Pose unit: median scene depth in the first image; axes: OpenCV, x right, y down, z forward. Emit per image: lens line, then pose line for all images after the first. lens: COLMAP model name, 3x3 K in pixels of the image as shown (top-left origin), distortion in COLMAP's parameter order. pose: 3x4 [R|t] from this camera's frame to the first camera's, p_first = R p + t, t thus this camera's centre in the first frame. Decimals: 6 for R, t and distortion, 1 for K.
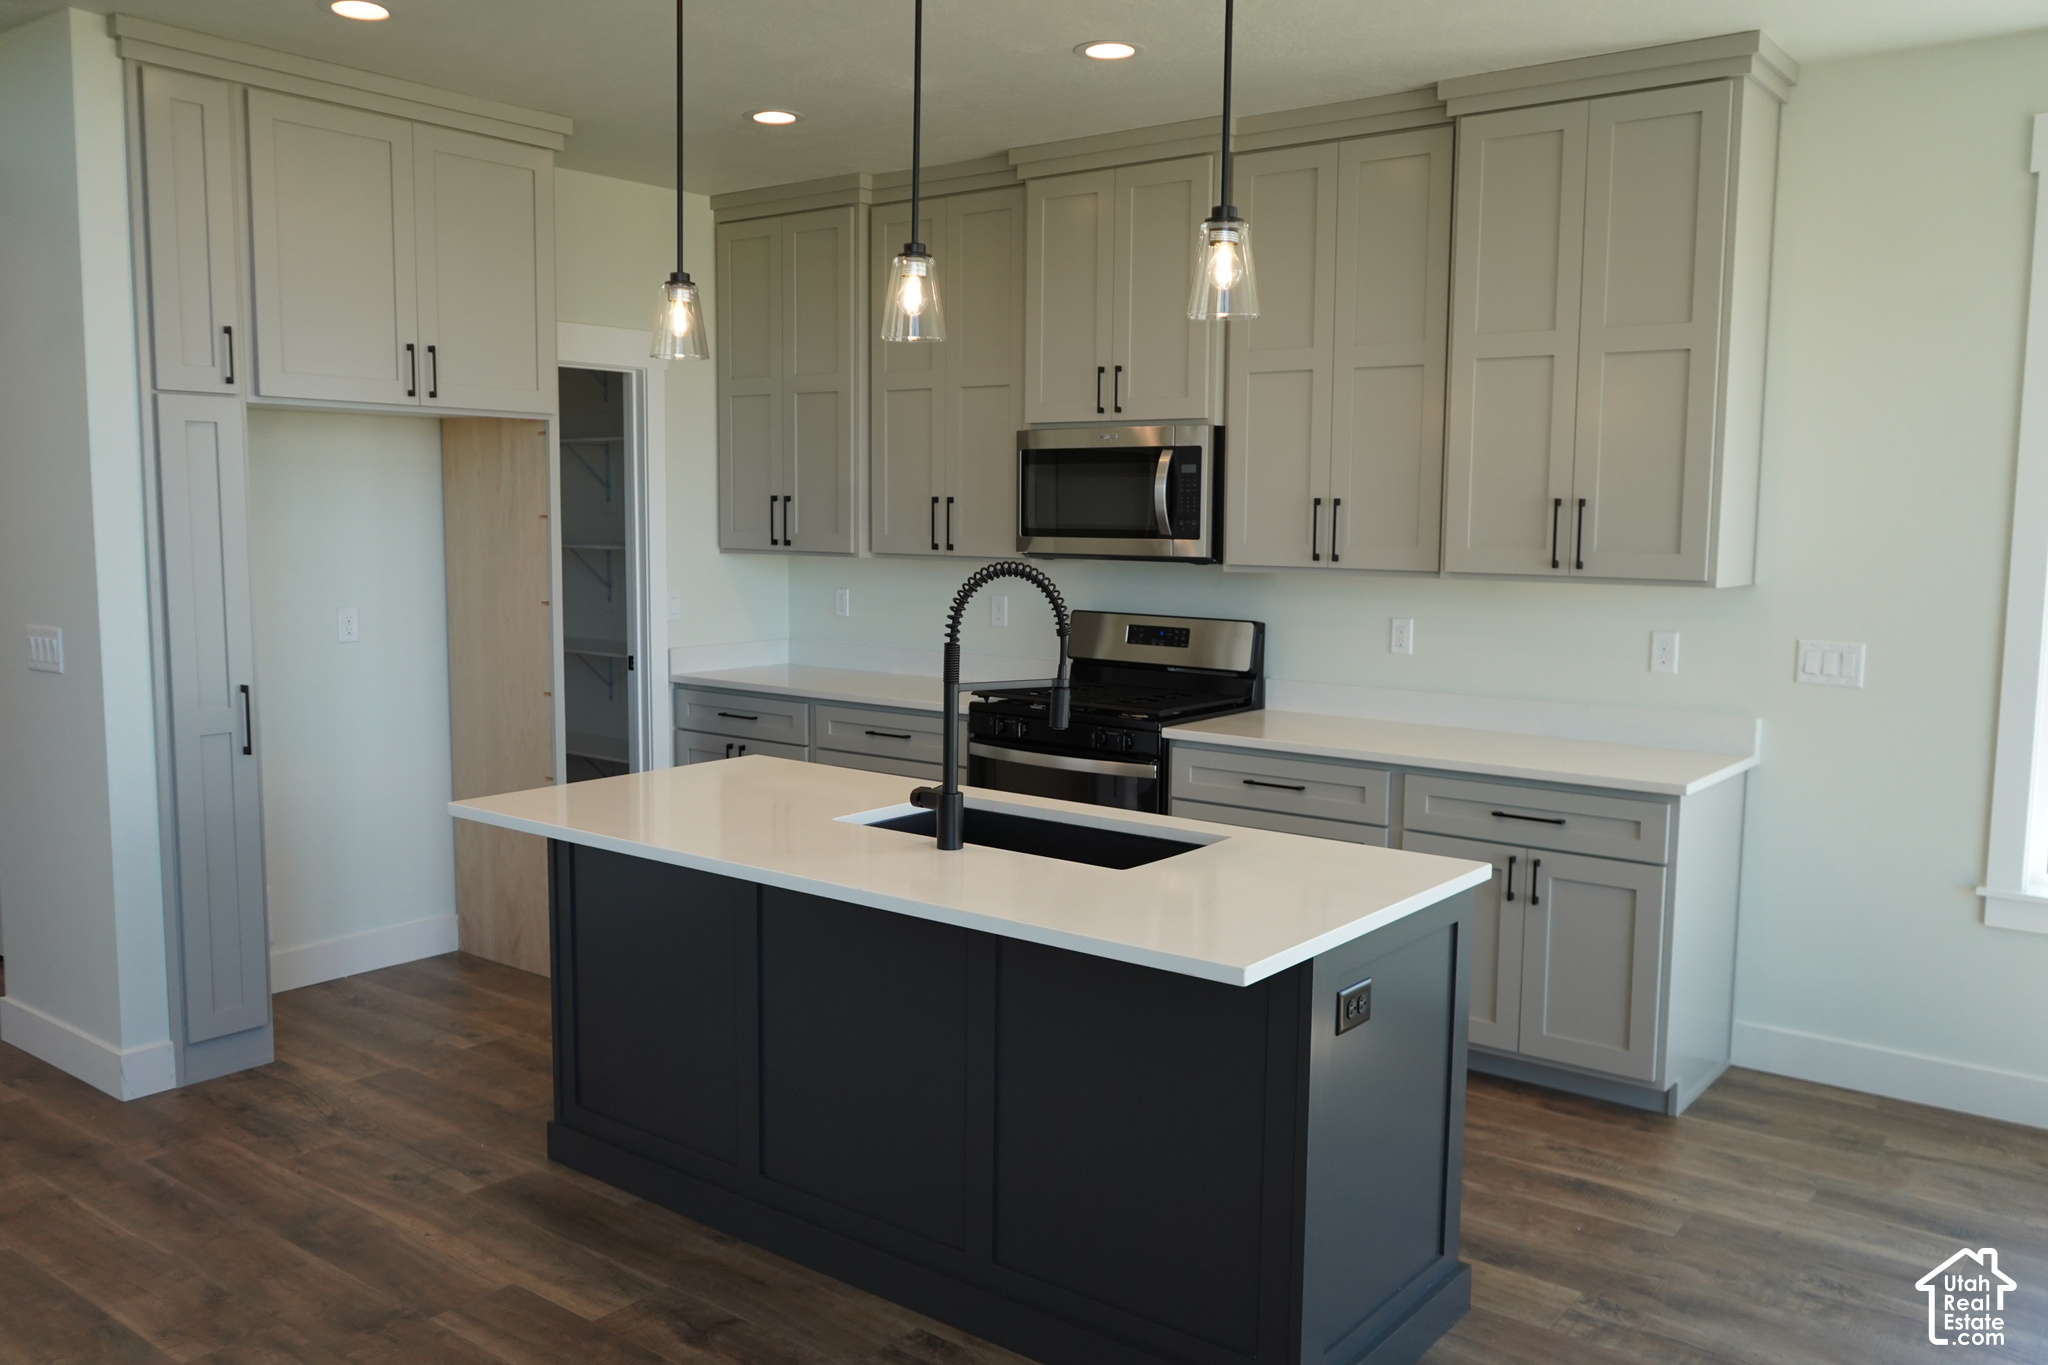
lens RADIAL K [[1645.6, 0, 1014.6], [0, 1645.6, 680.7], [0, 0, 1]] dist [0.008123, 0.003170]
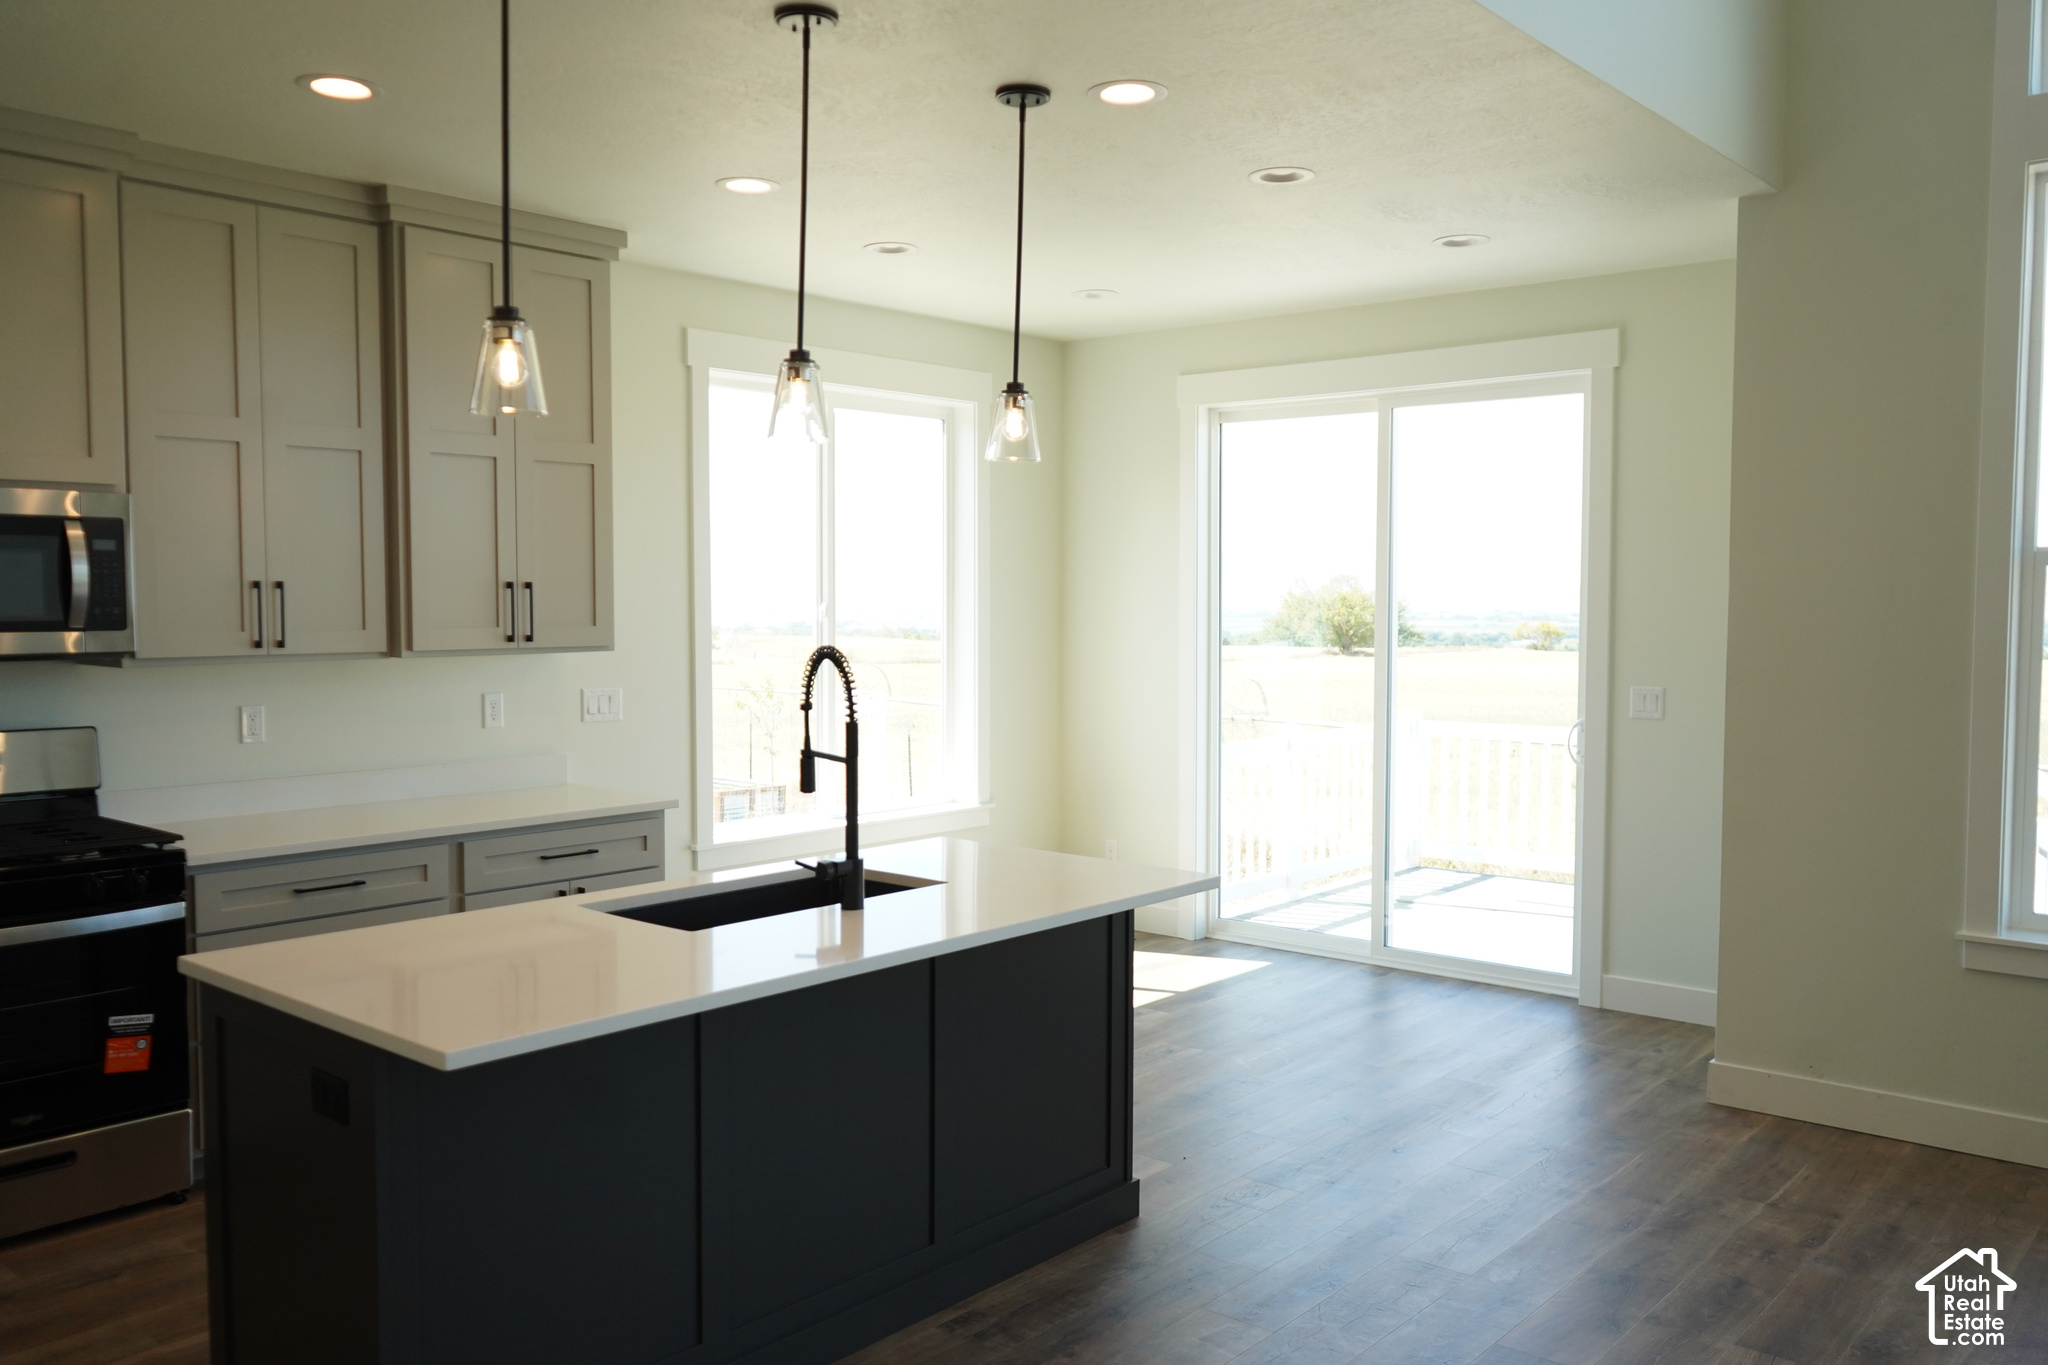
lens RADIAL K [[1645.6, 0, 1014.6], [0, 1645.6, 680.7], [0, 0, 1]] dist [0.008123, 0.003170]
pose [[0.057486, -0.064886, 0.996236, -0.787166], [0.104598, 0.992785, 0.058625, -0.071022], [-0.992852, 0.100835, 0.063858, 0.572556]]
